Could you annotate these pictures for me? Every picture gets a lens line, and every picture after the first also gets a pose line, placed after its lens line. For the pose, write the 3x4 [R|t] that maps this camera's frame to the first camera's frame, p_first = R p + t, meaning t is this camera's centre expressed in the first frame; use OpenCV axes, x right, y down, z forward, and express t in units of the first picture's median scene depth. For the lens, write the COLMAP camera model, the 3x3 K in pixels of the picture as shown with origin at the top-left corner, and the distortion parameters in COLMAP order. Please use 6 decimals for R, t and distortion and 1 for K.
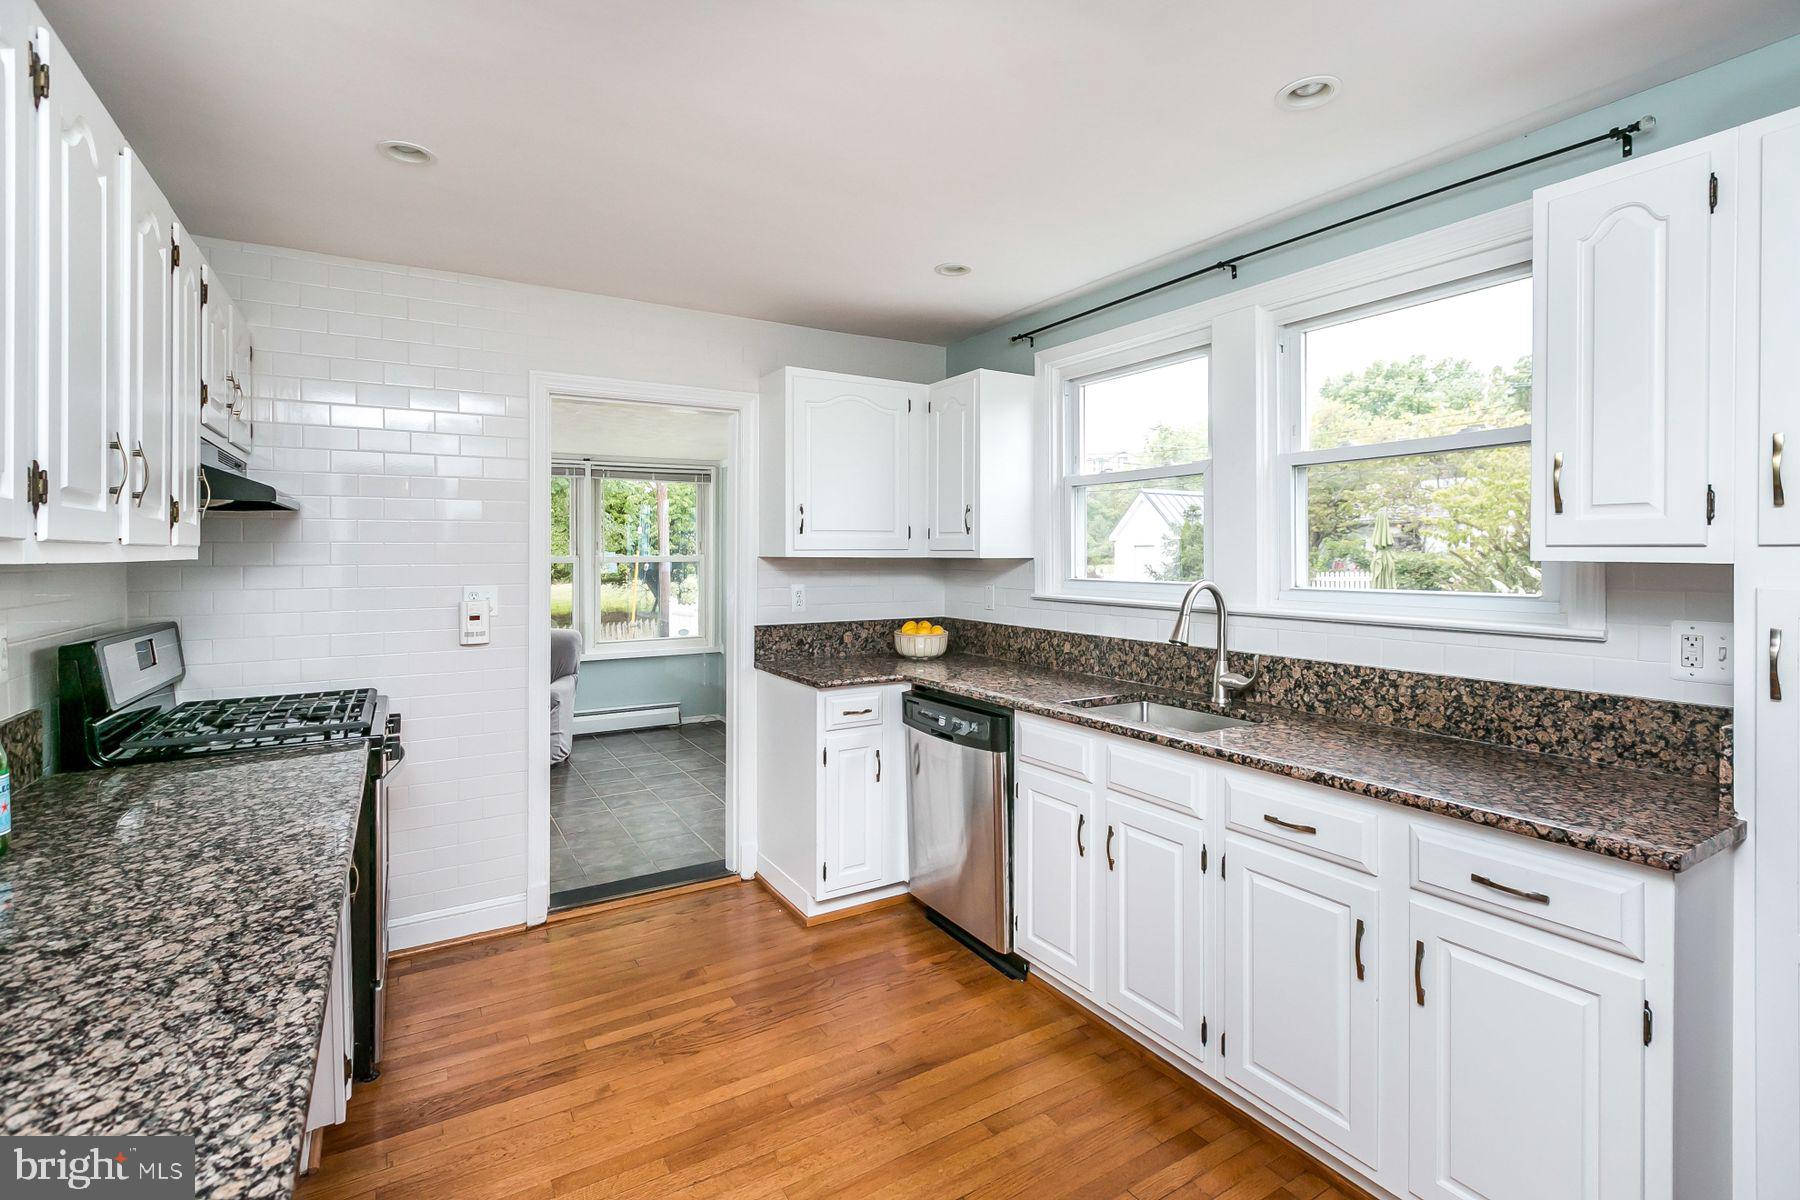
lens RADIAL K [[832.0, 0, 896.5], [0, 832.0, 581.9], [0, 0, 1]] dist [-0.000271, 0.000014]
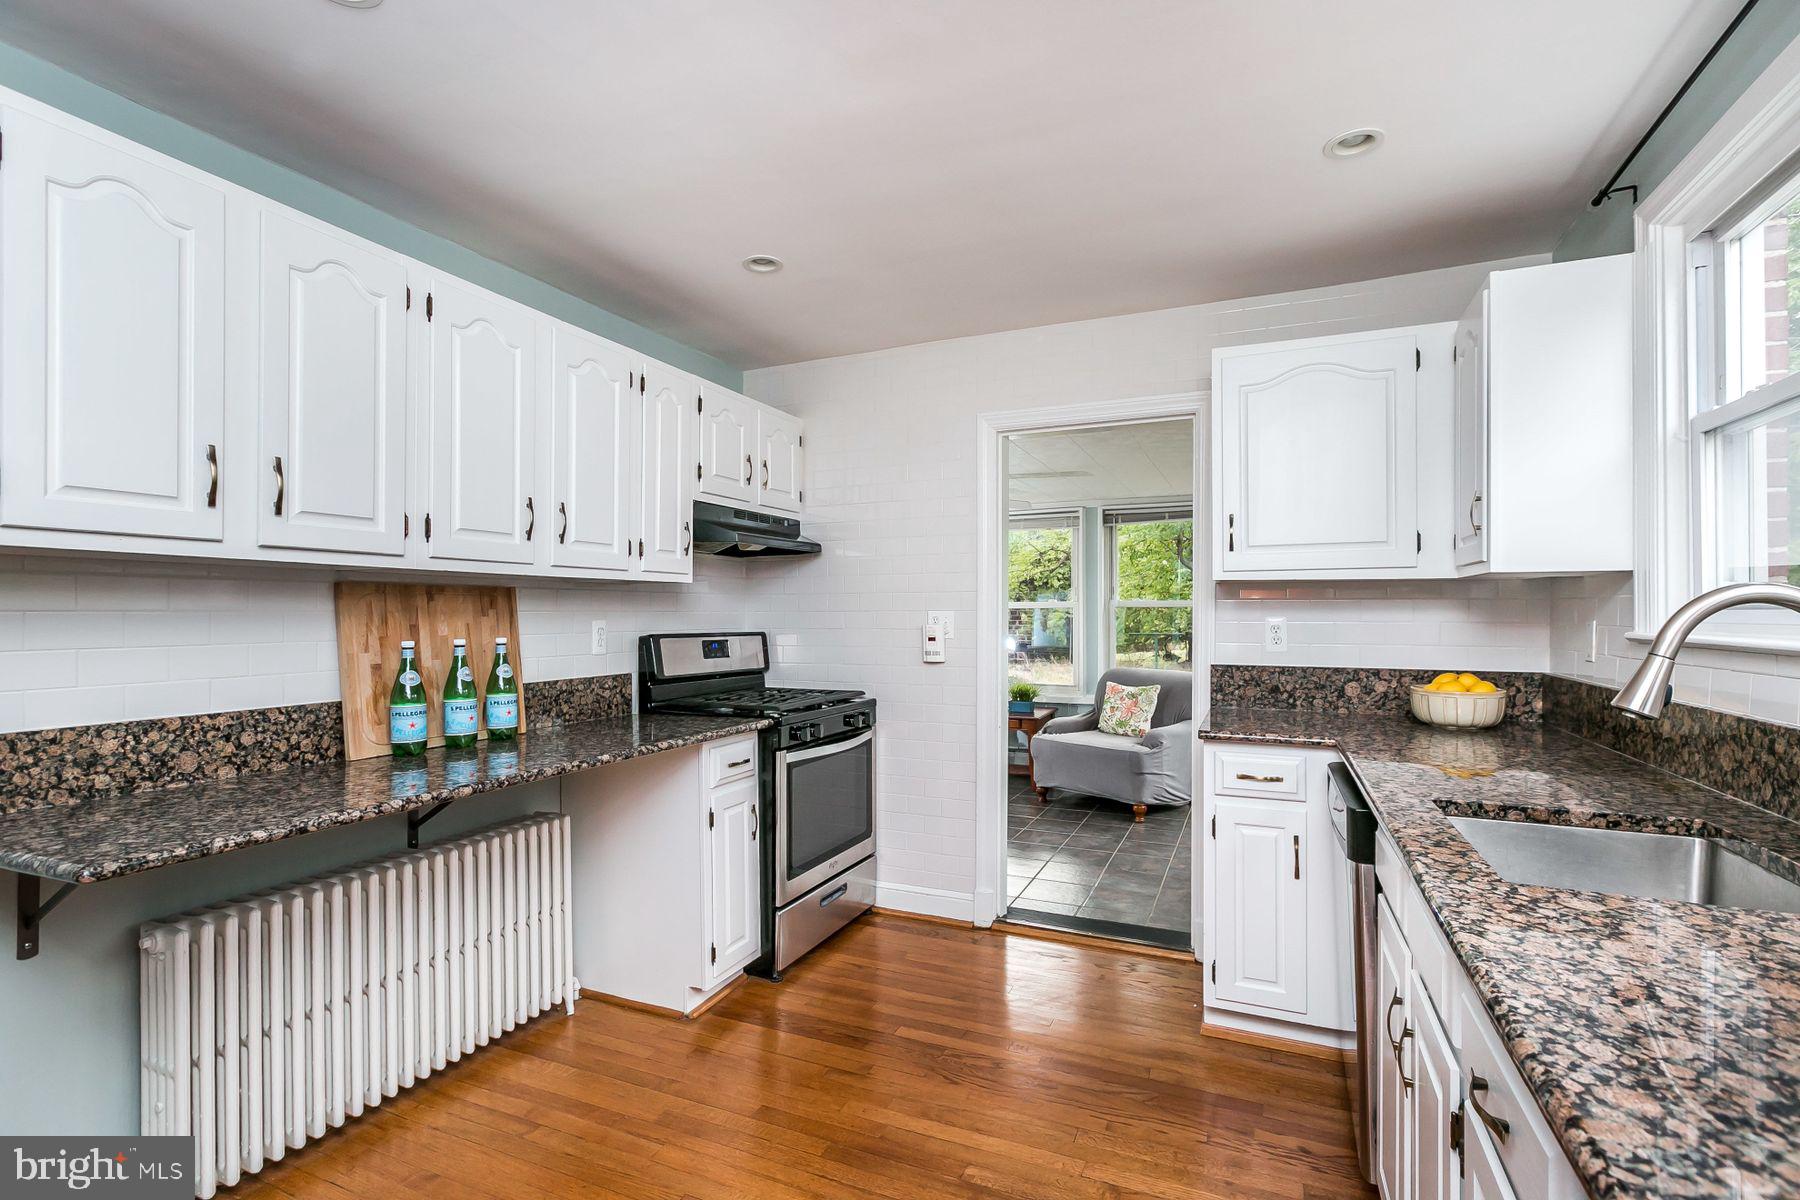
lens RADIAL K [[823.7, 0, 901.1], [0, 823.7, 627.7], [0, 0, 1]] dist [-0.000886, -0.000276]
pose [[0.567931, 0.014027, -0.822957, 0.458417], [-0.028982, 0.999576, -0.002964, 0.036071], [0.822566, 0.025534, 0.568096, 0.354904]]
